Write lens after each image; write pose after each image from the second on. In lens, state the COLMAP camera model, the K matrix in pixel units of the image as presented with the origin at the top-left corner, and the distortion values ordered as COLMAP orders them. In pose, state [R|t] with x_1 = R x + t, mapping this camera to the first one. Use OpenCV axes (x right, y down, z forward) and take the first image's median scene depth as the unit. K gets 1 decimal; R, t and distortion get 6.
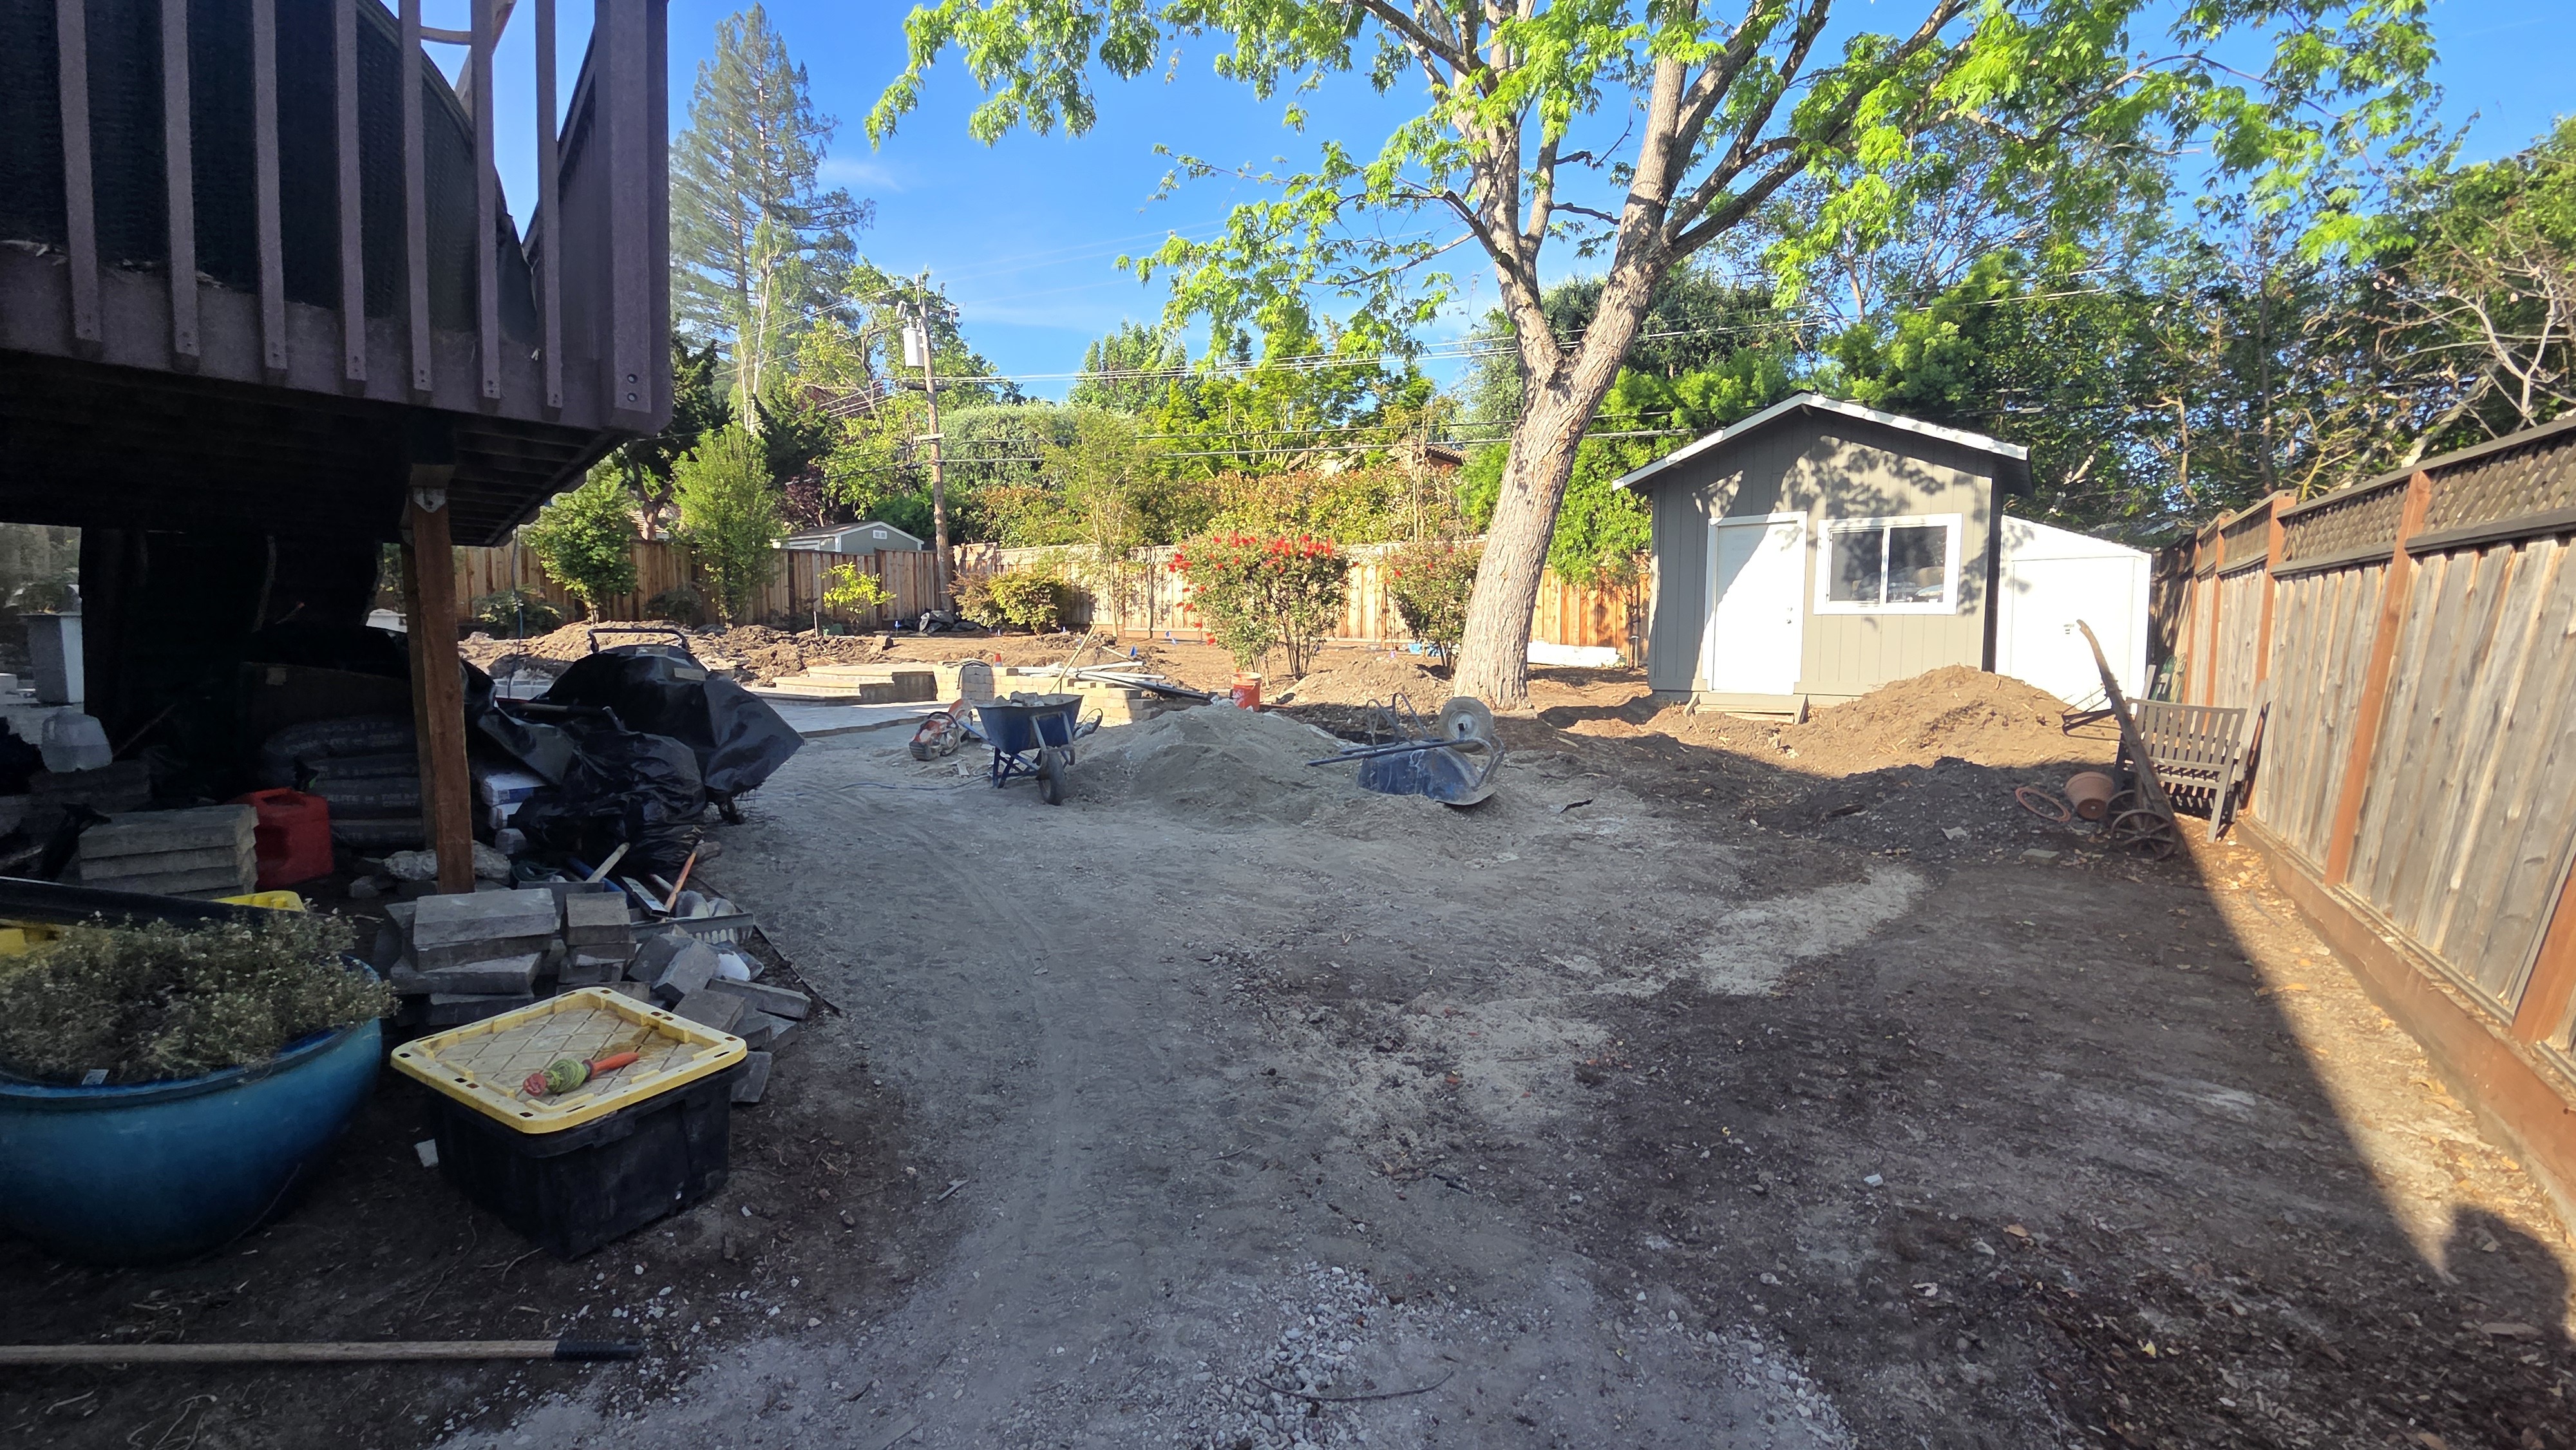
lens RADIAL K [[1038.2, 0, 1285.2], [0, 1038.2, 720.7], [0, 0, 1]] dist [0.001669, 0.000366]
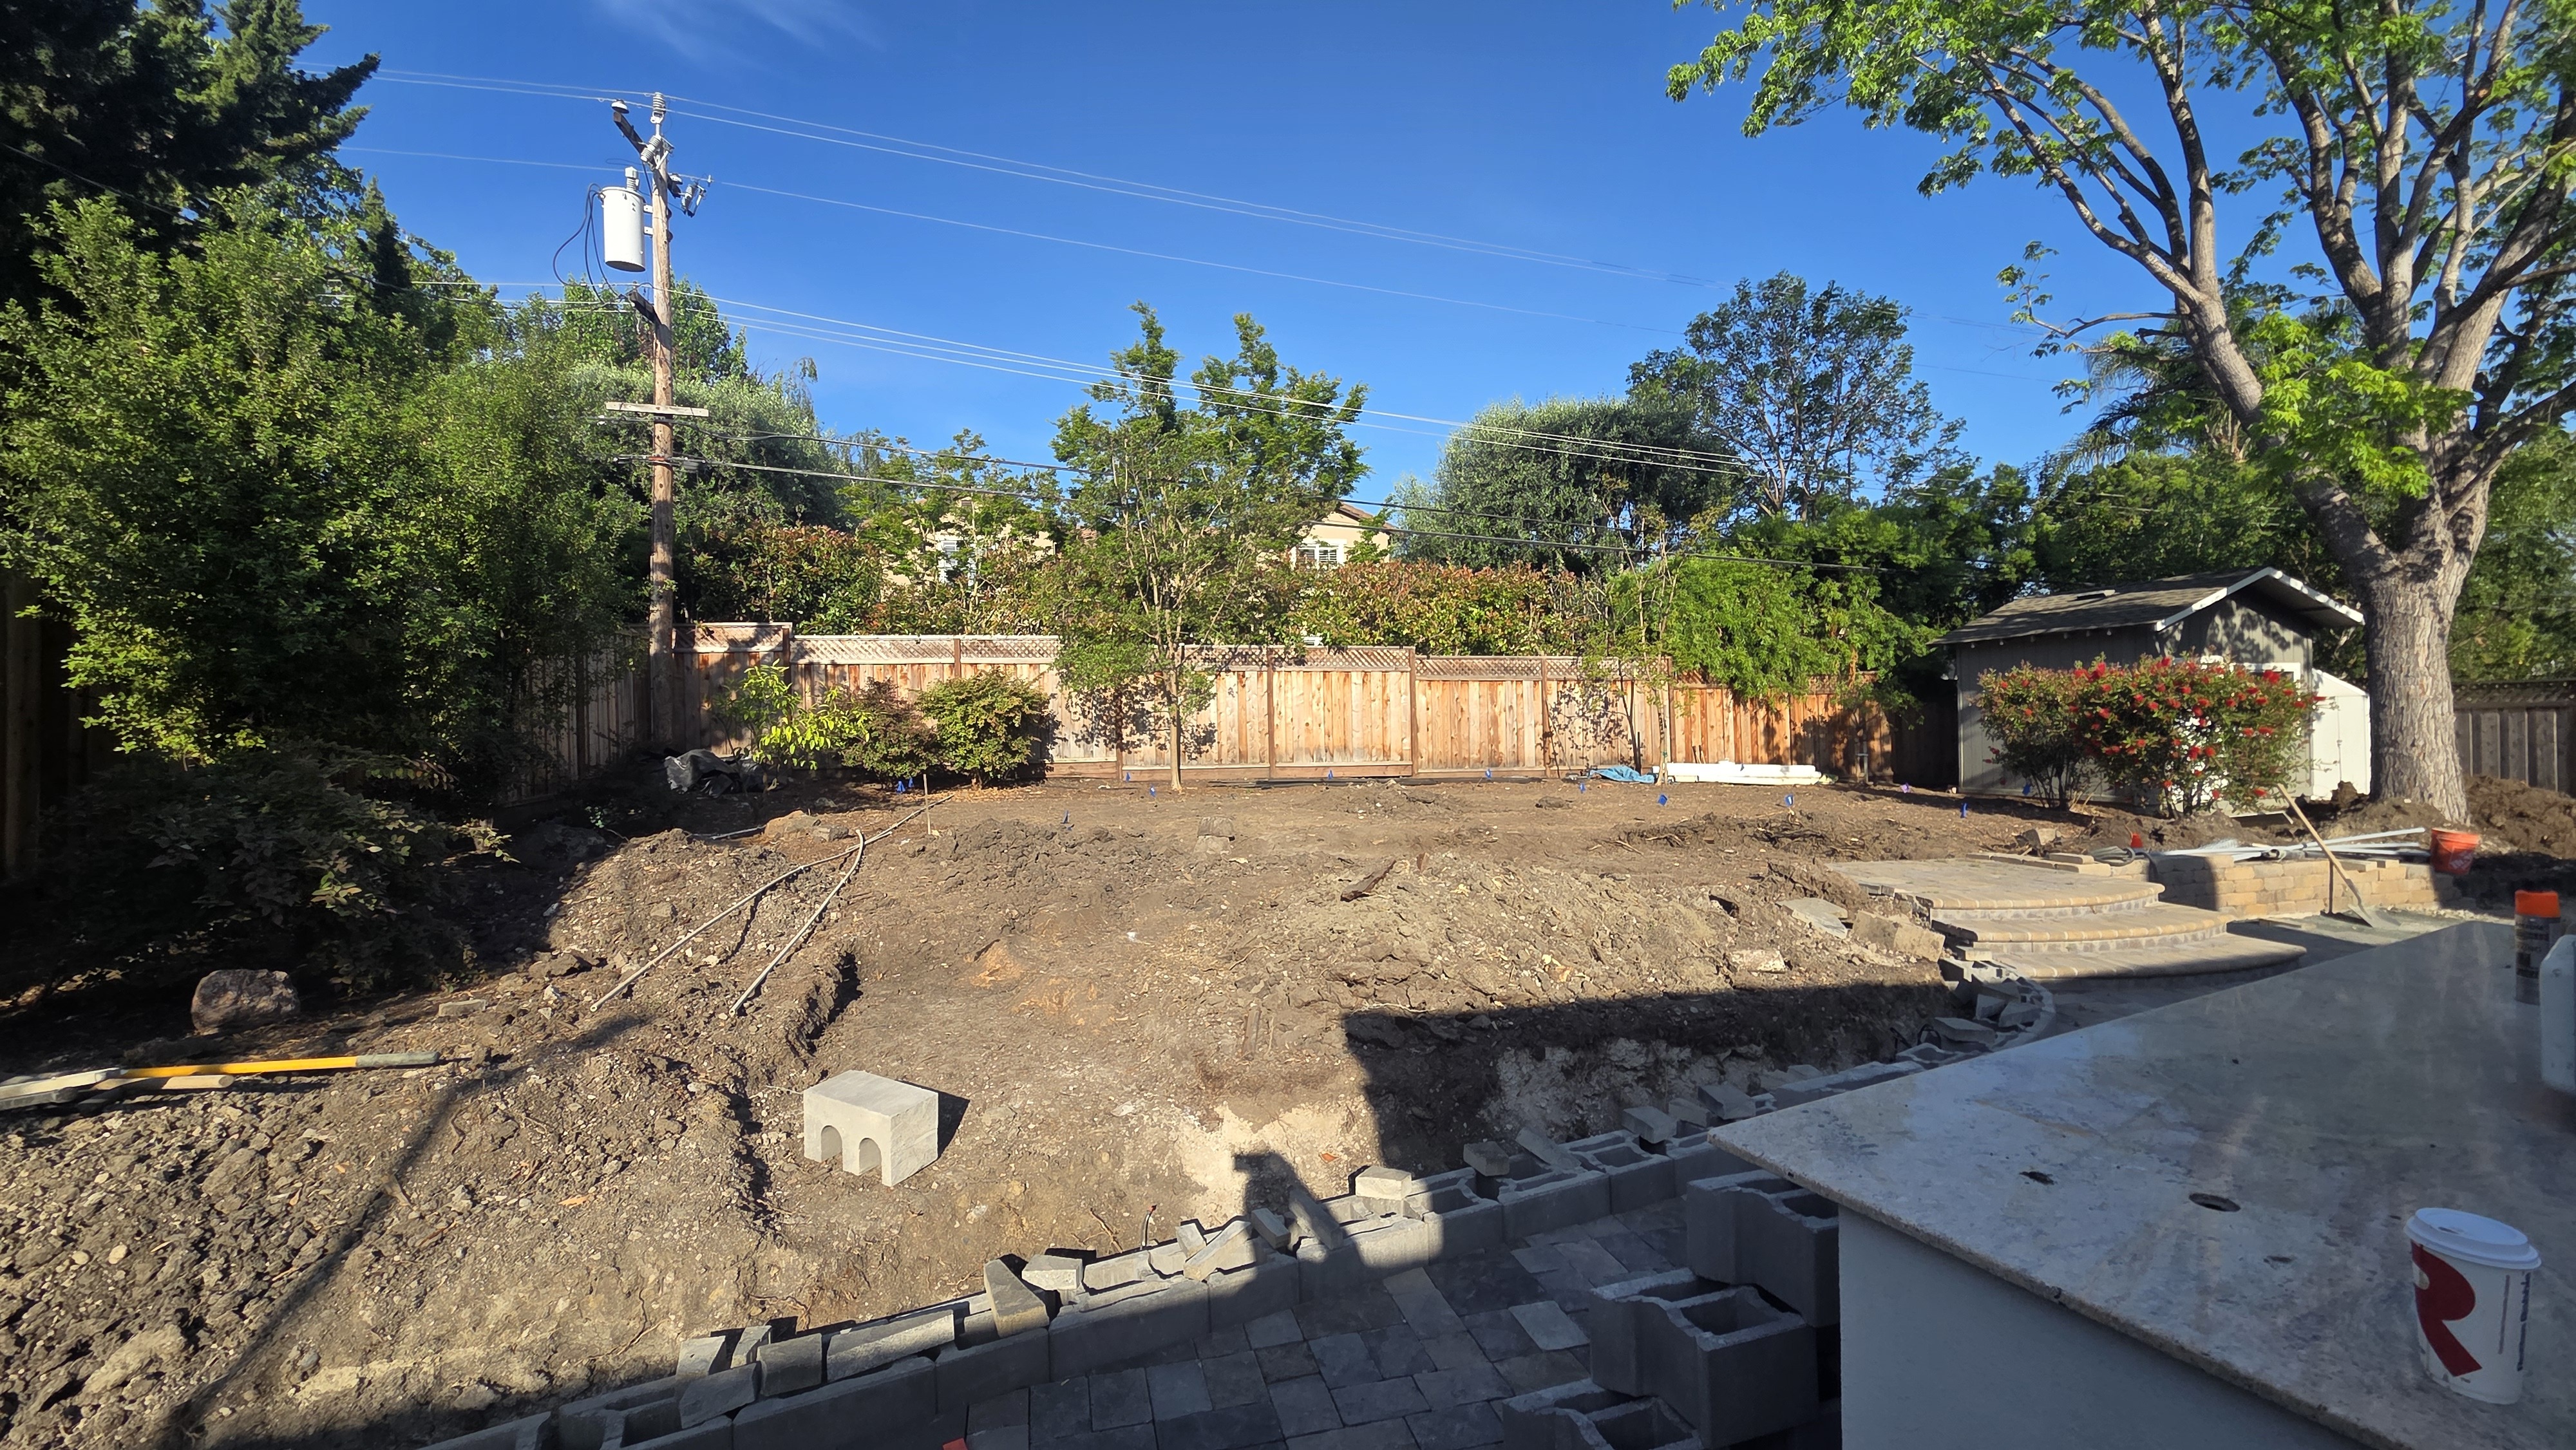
lens RADIAL K [[1038.2, 0, 1285.2], [0, 1038.2, 720.7], [0, 0, 1]] dist [0.001669, 0.000366]
pose [[0.653236, -0.018931, 0.756917, -0.572262], [0.087648, 0.994857, -0.050760, -0.075871], [-0.752064, 0.099501, 0.651536, 0.493183]]
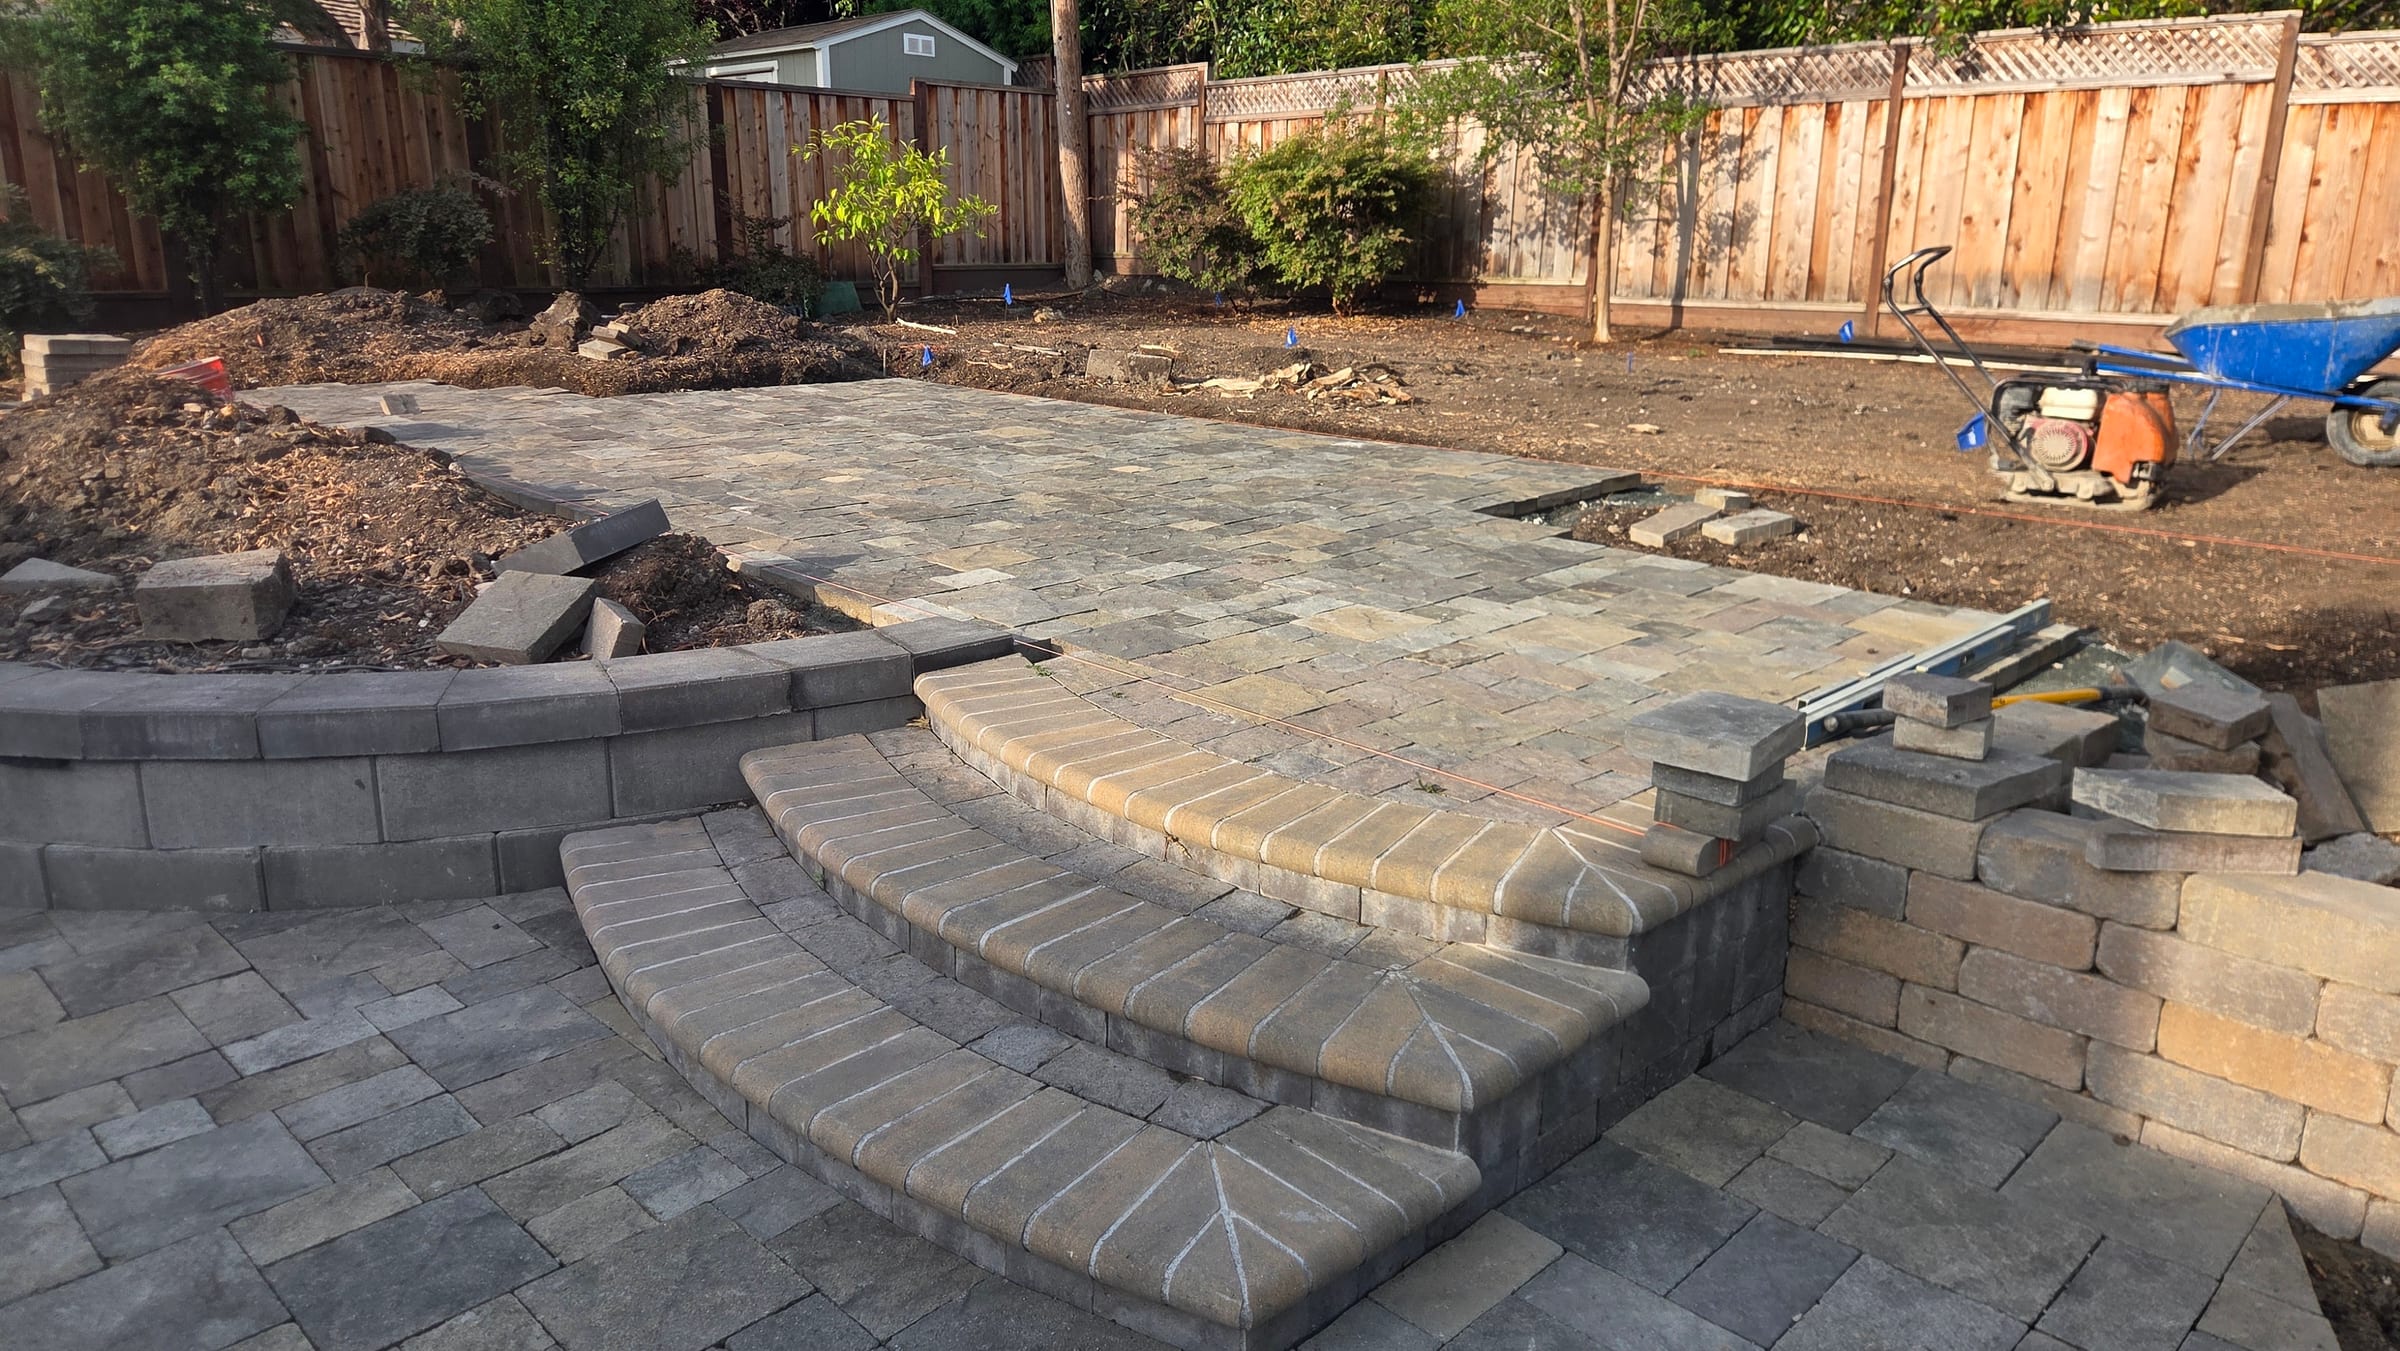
lens RADIAL K [[1598.9, 0, 1200.0], [0, 1598.9, 675.5], [0, 0, 1]] dist [0.063343, -0.055785]
pose [[0.989005, 0.038880, -0.142679, -0.202761], [-0.013218, 0.984199, 0.176573, -0.056050], [0.147289, -0.172746, 0.973891, 0.403124]]
